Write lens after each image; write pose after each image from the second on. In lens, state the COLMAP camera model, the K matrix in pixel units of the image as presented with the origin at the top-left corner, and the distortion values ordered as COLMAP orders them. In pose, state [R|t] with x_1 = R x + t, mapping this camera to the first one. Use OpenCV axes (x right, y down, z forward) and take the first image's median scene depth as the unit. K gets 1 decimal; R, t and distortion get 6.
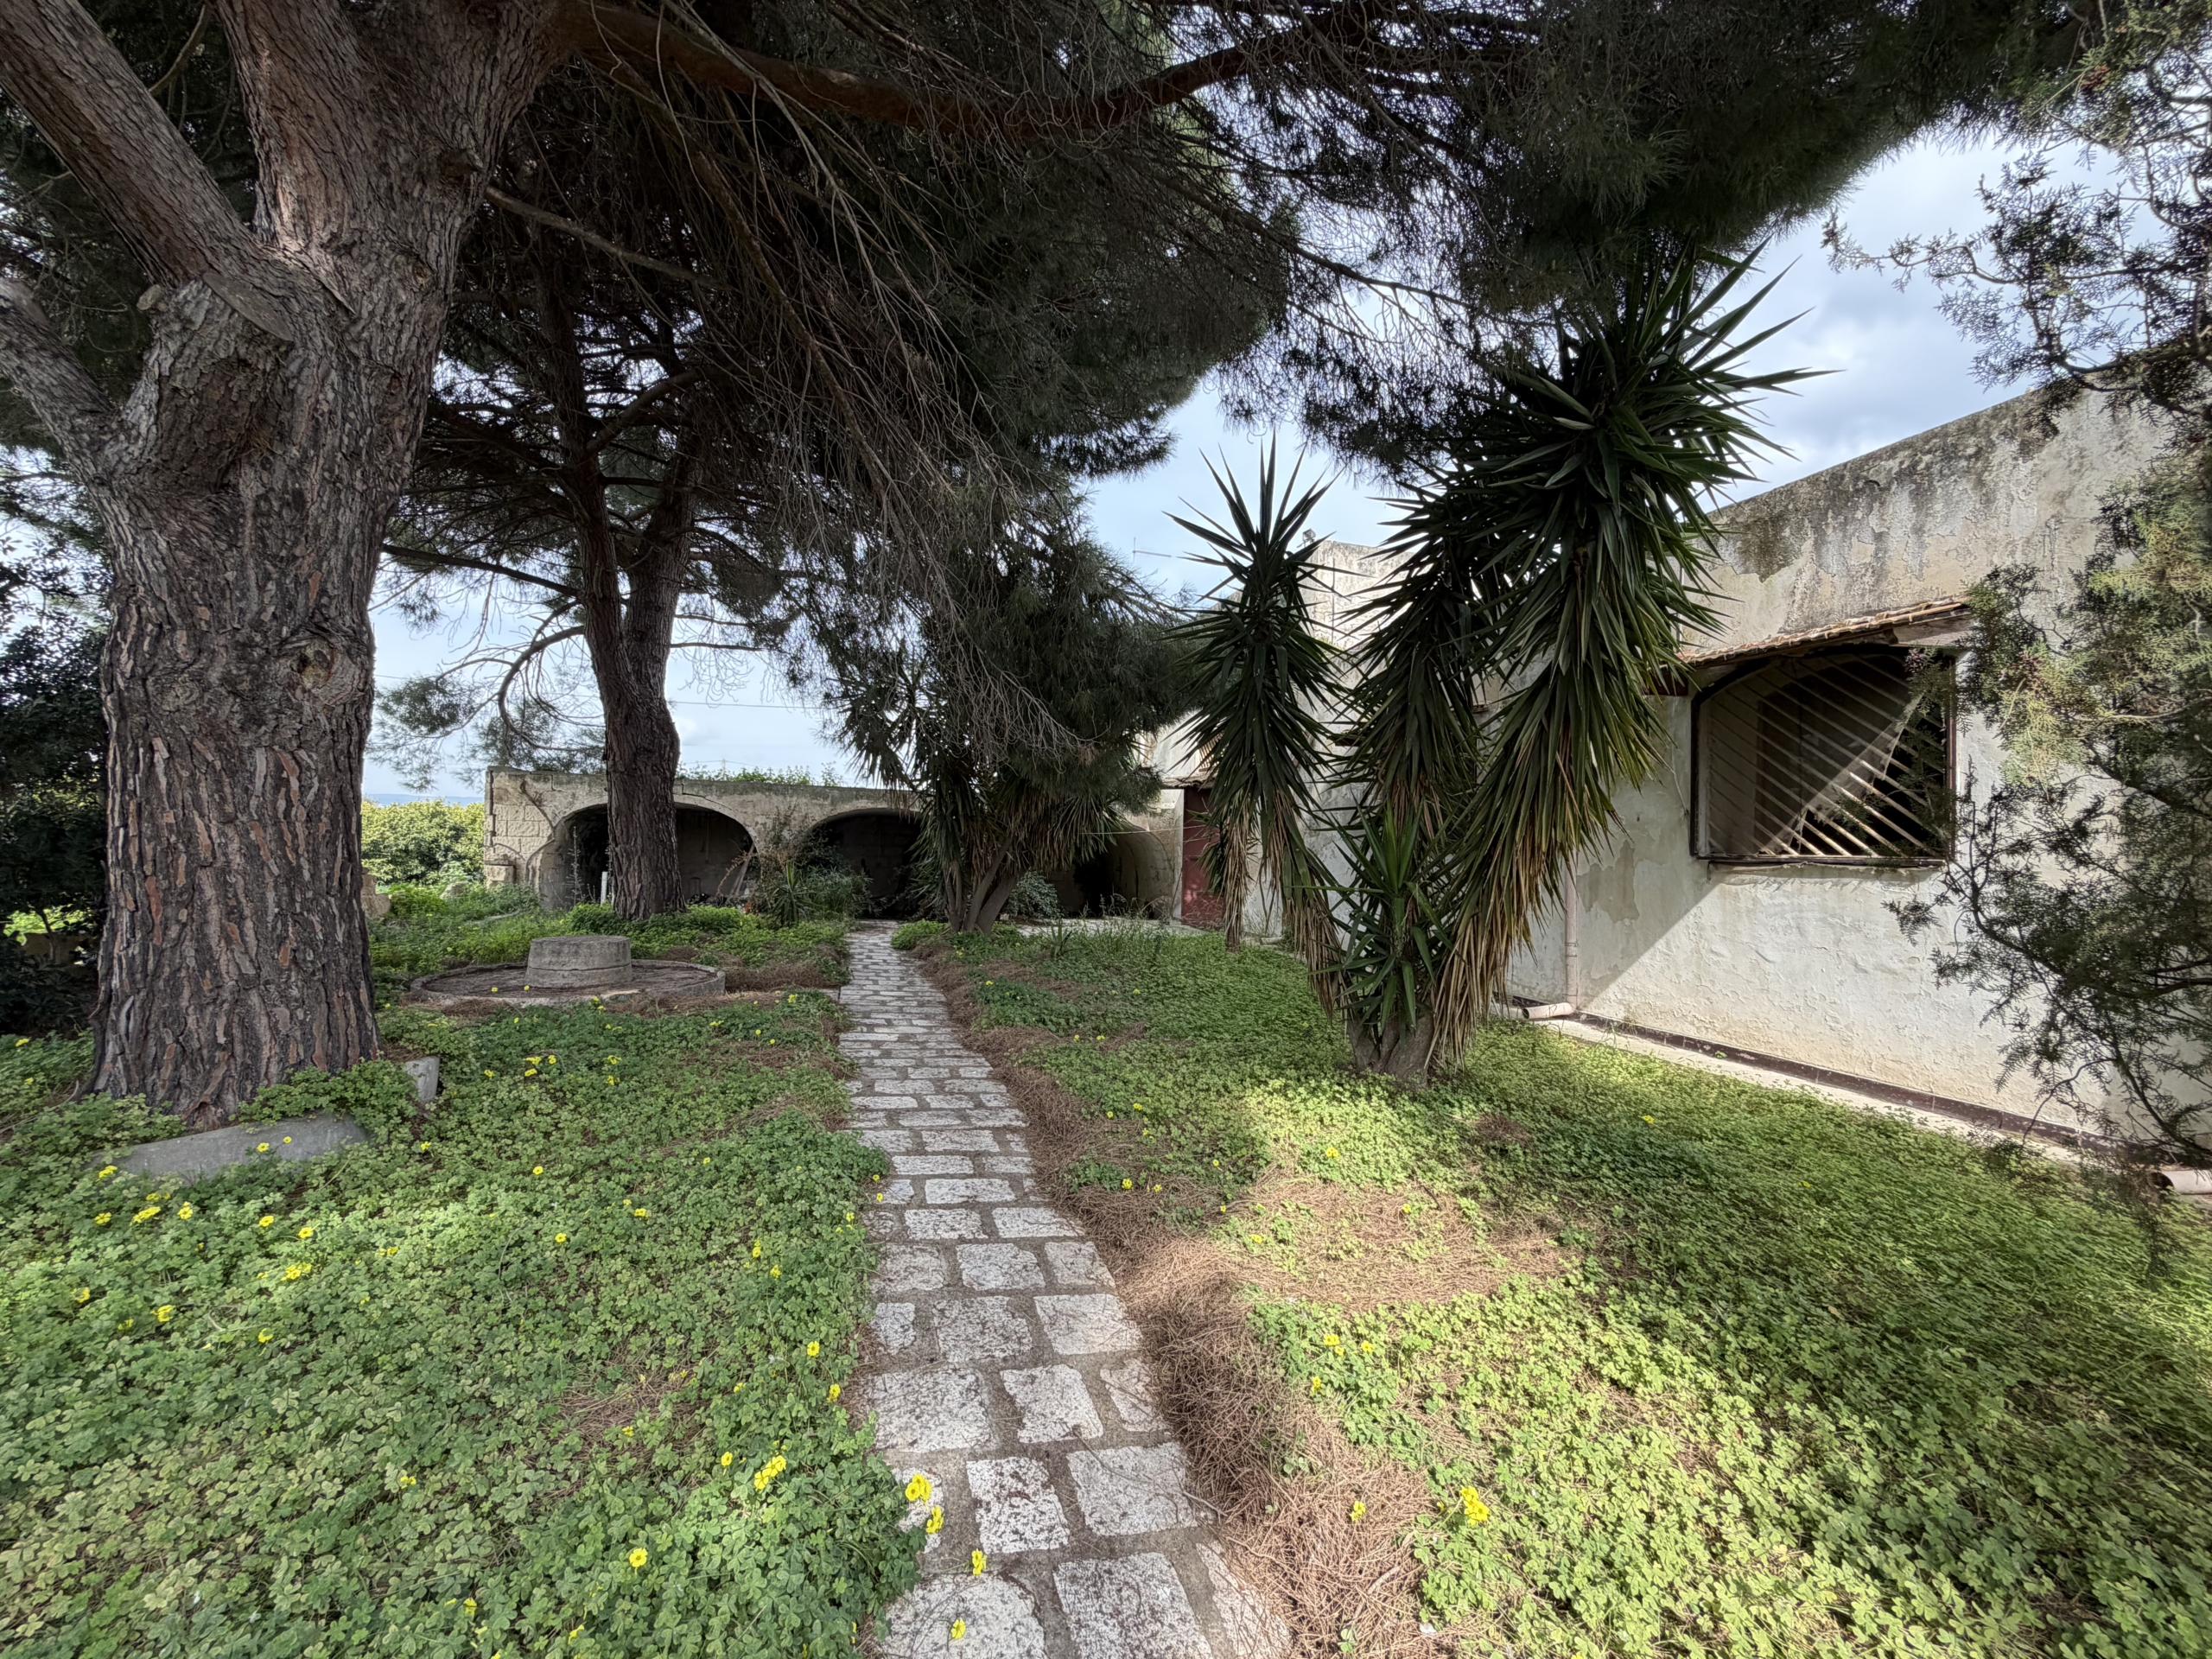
lens RADIAL K [[880.2, 0, 1112.8], [0, 880.2, 845.1], [0, 0, 1]] dist [-0.001266, 0.000352]
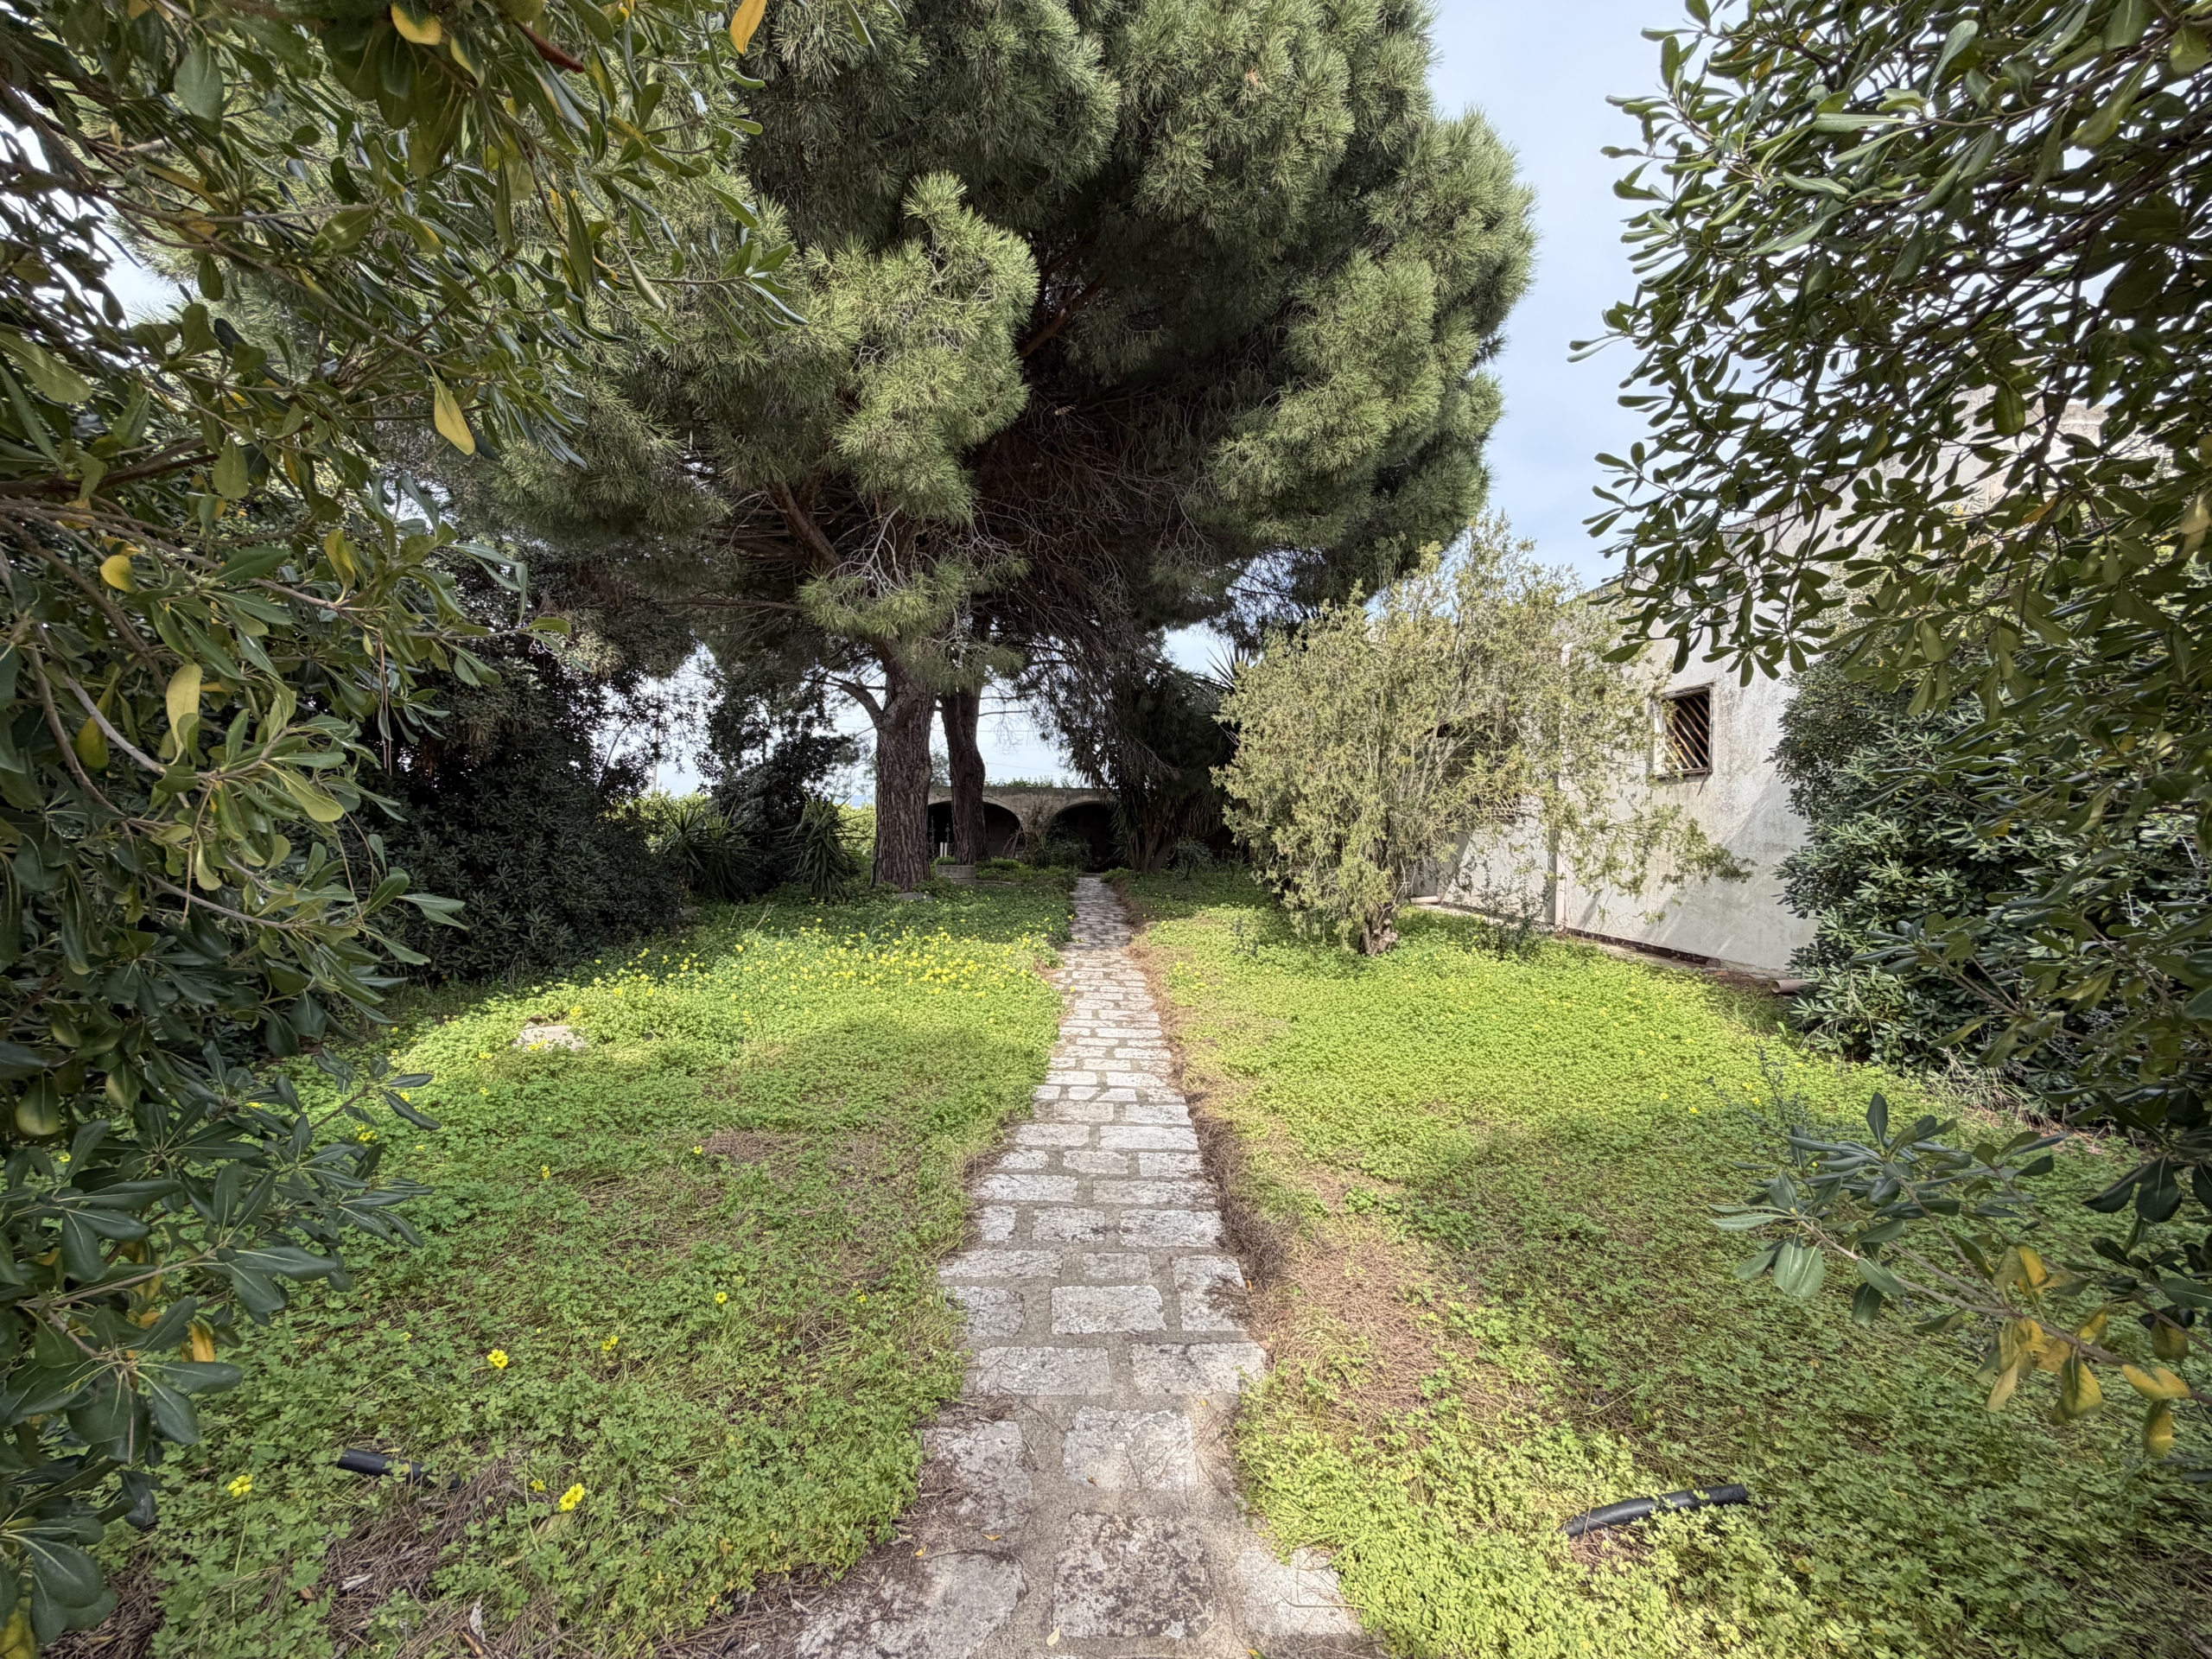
lens RADIAL K [[880.2, 0, 1103.7], [0, 880.2, 826.3], [0, 0, 1]] dist [-0.001266, 0.000352]
pose [[0.961574, -0.021245, -0.273721, 0.223468], [0.020206, 0.999774, -0.006615, 0.017521], [0.273800, 0.000830, 0.961786, -0.638583]]
